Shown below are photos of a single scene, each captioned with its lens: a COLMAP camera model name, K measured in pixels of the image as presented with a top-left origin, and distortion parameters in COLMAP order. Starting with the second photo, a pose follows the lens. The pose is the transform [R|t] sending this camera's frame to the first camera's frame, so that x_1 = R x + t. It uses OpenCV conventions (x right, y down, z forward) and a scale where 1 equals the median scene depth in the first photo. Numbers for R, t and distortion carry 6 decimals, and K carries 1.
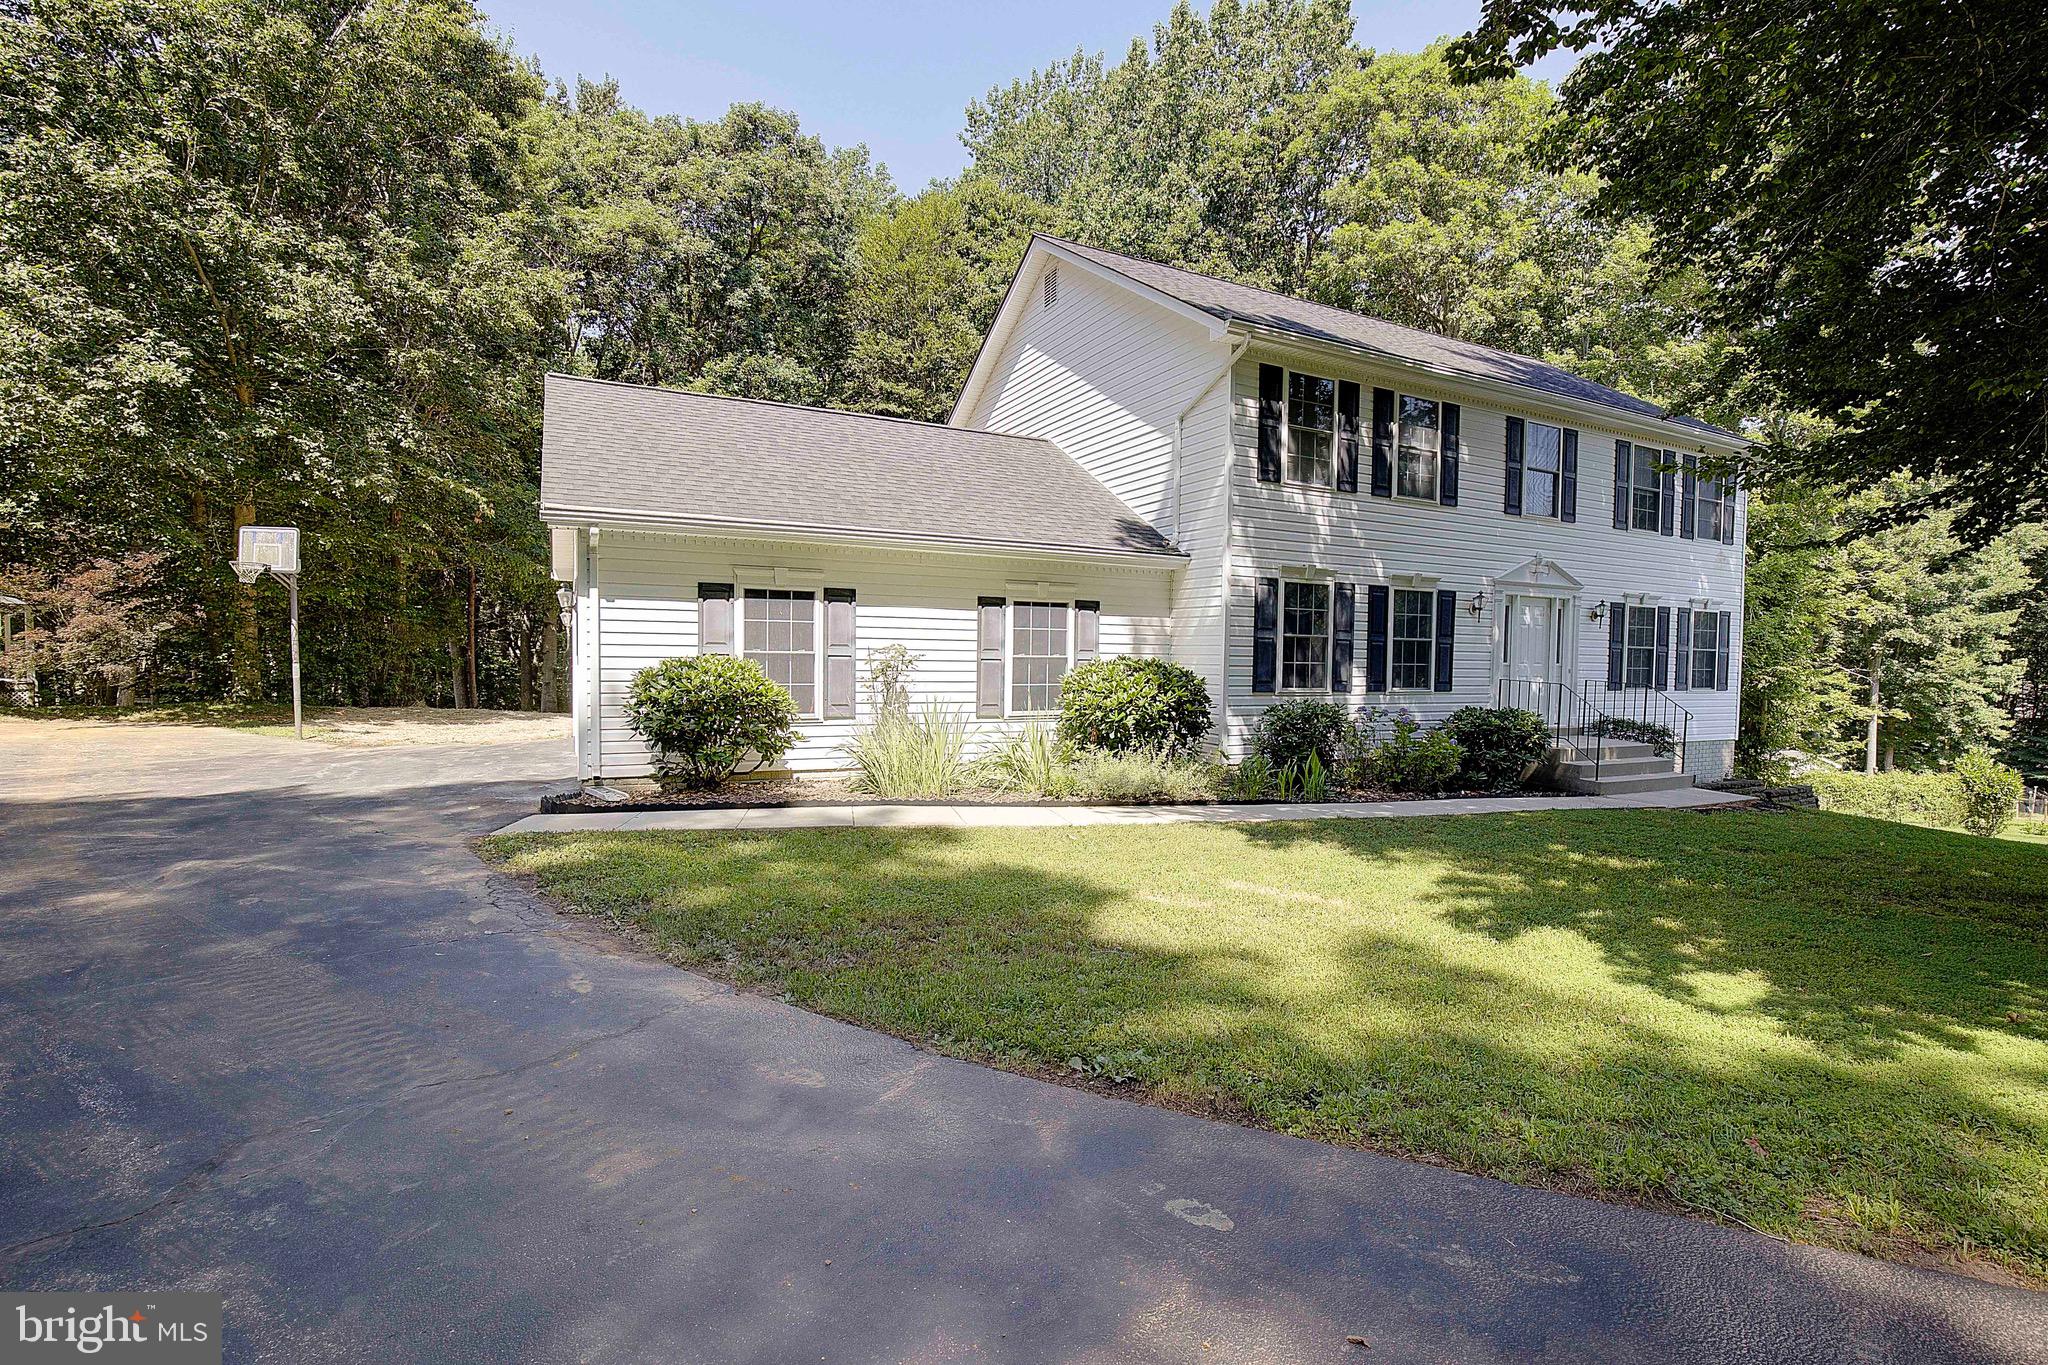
lens RADIAL K [[935.4, 0, 1041.7], [0, 935.4, 694.0], [0, 0, 1]] dist [-0.031240, 0.004147]
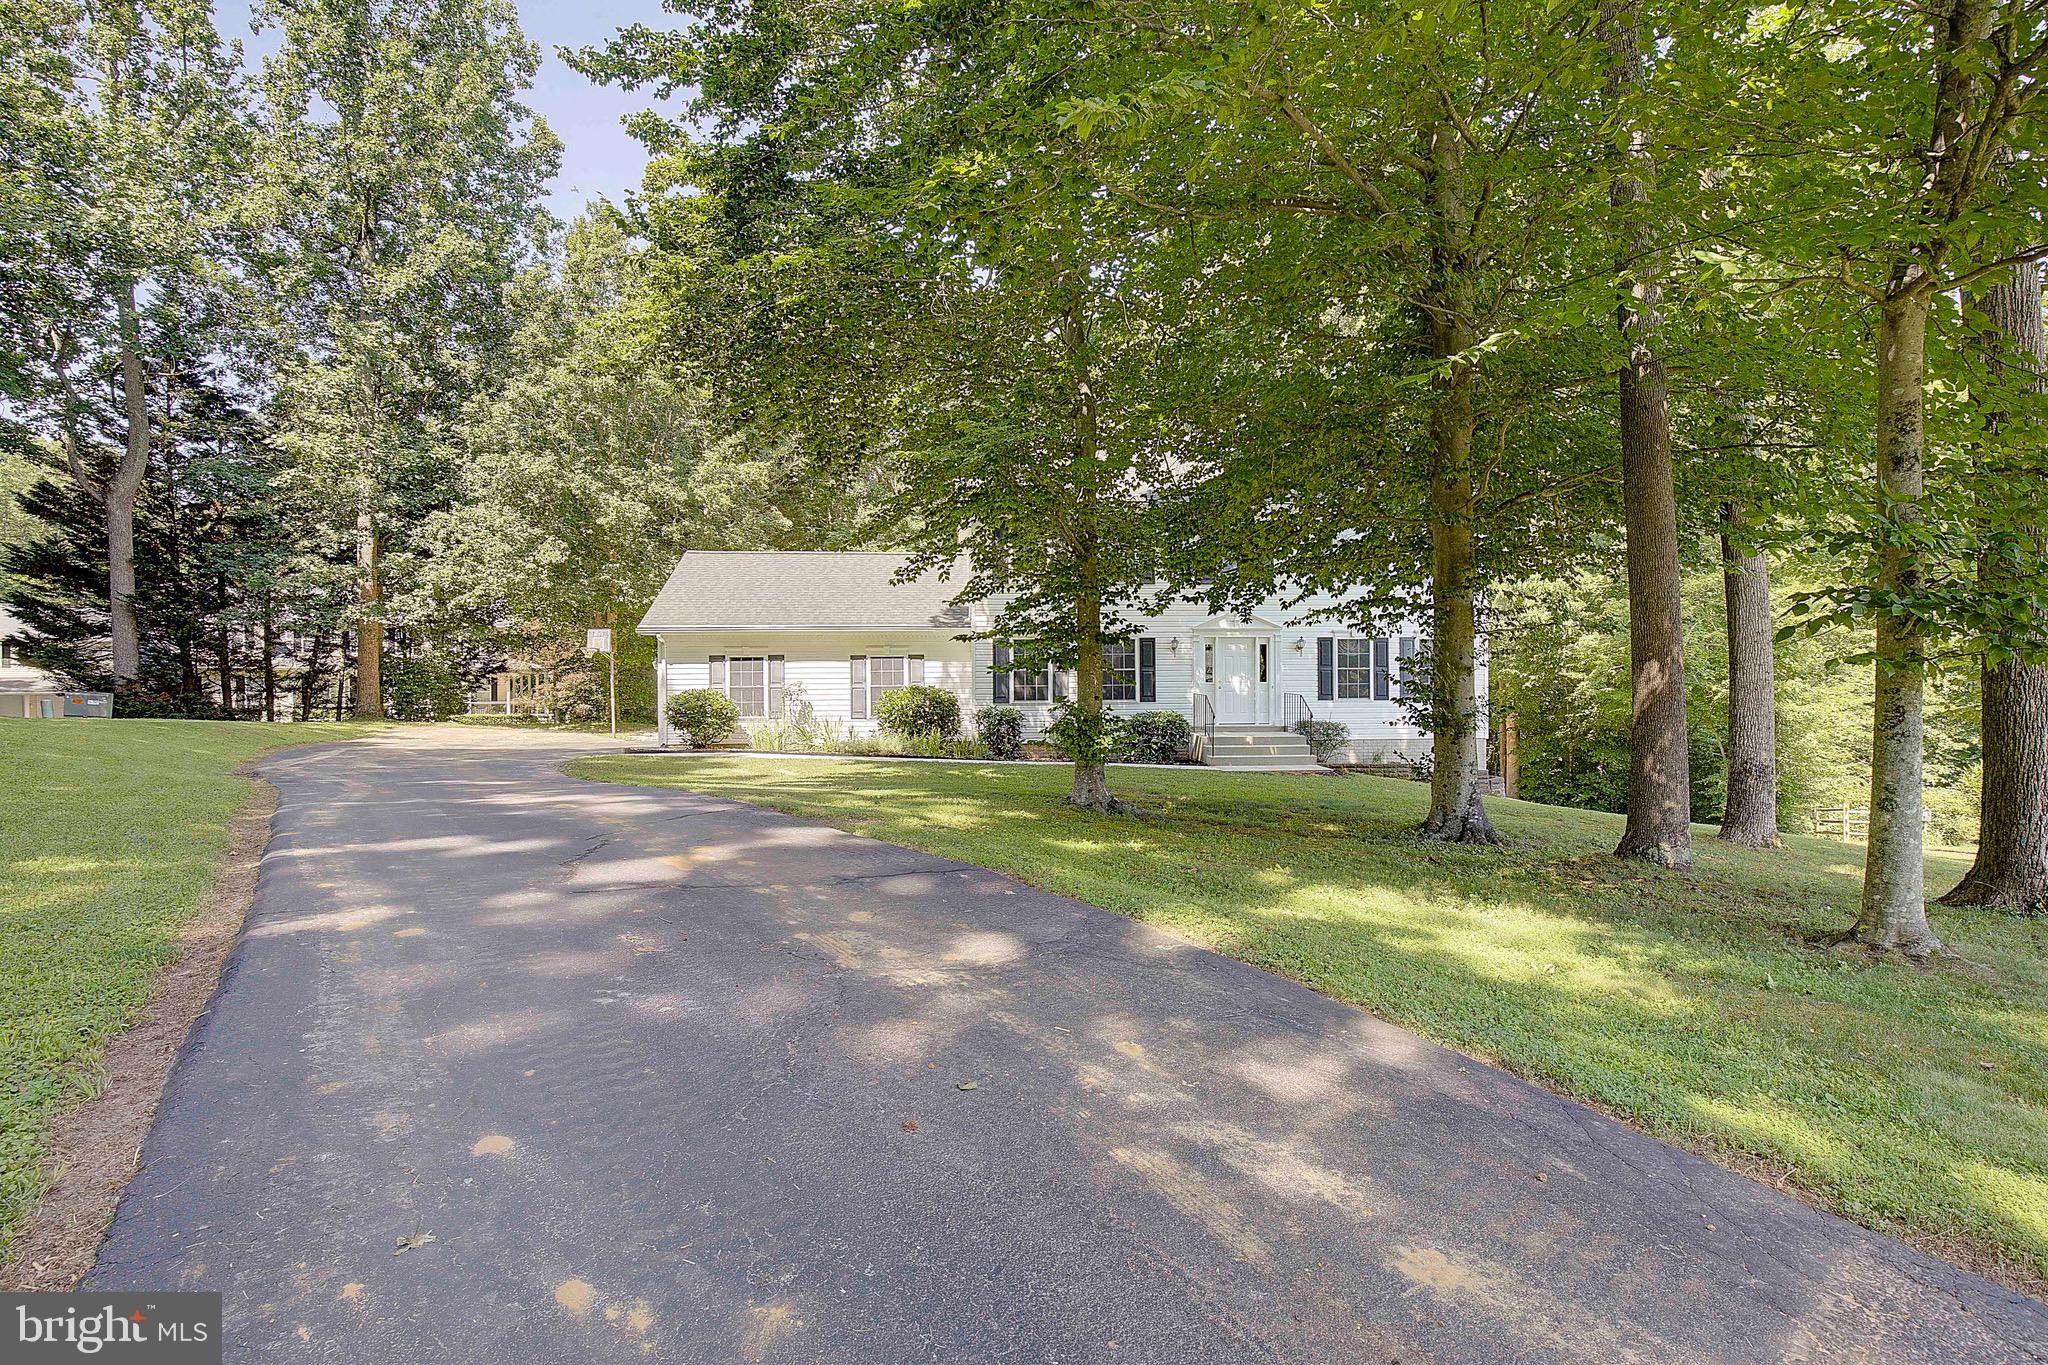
lens RADIAL K [[935.4, 0, 1028.0], [0, 935.4, 674.3], [0, 0, 1]] dist [-0.031240, 0.004147]
pose [[0.923142, -0.029346, -0.383337, 0.853133], [0.006304, 0.998104, -0.061226, 0.046260], [0.384407, 0.054104, 0.921577, -0.527730]]
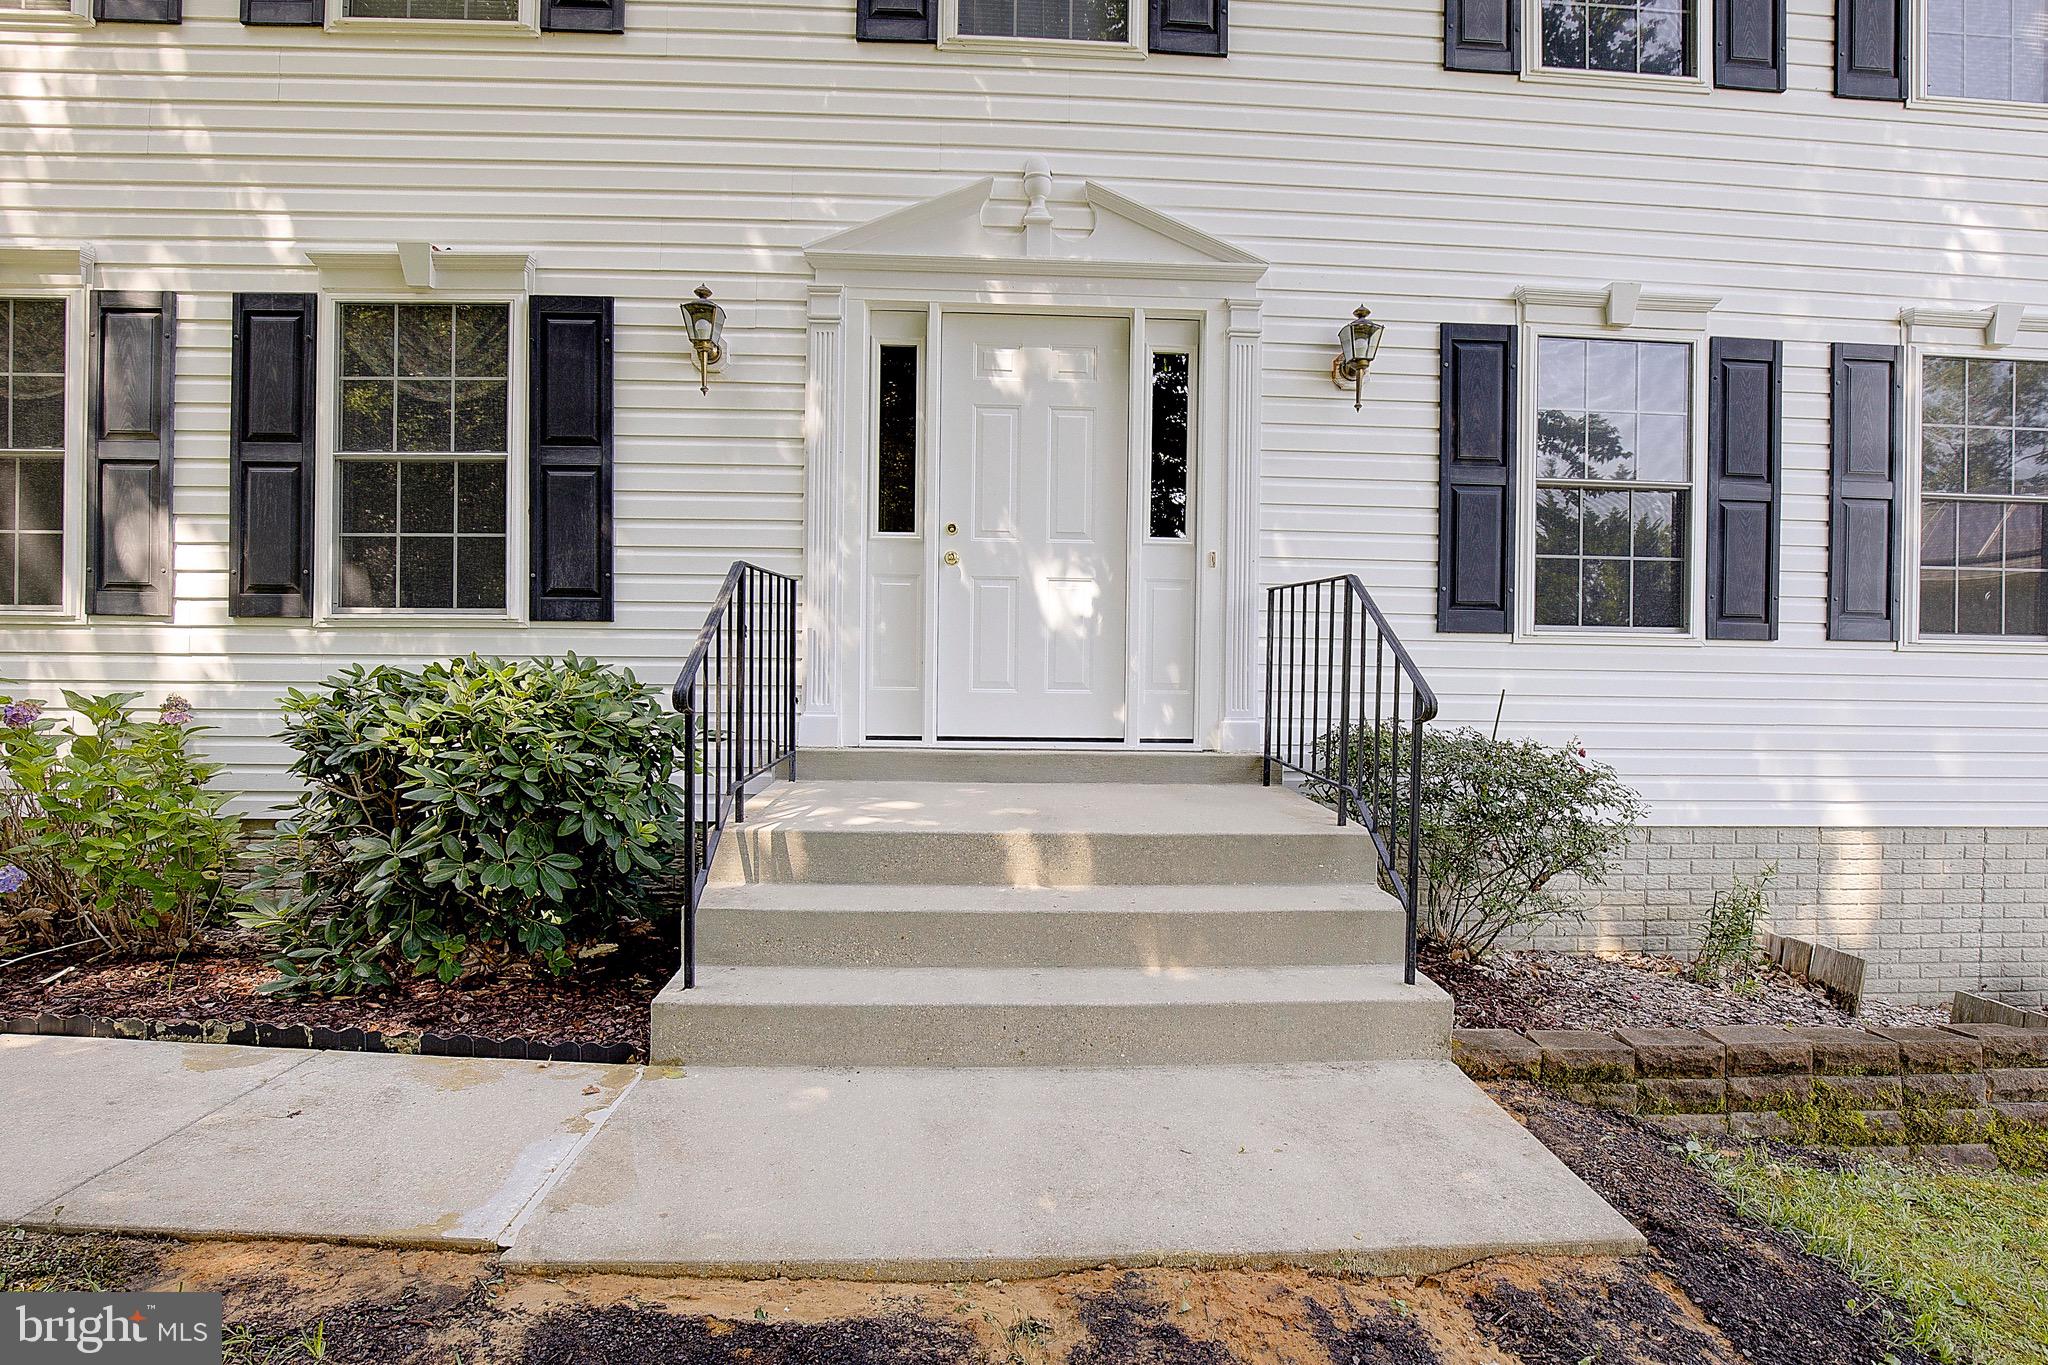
lens RADIAL K [[935.4, 0, 1042.1], [0, 935.4, 700.4], [0, 0, 1]] dist [-0.031240, 0.004147]
pose [[0.912895, -0.002202, -0.408187, 0.704552], [-0.011802, 0.999425, -0.031786, 0.031695], [0.408023, 0.033835, 0.912345, 0.787054]]
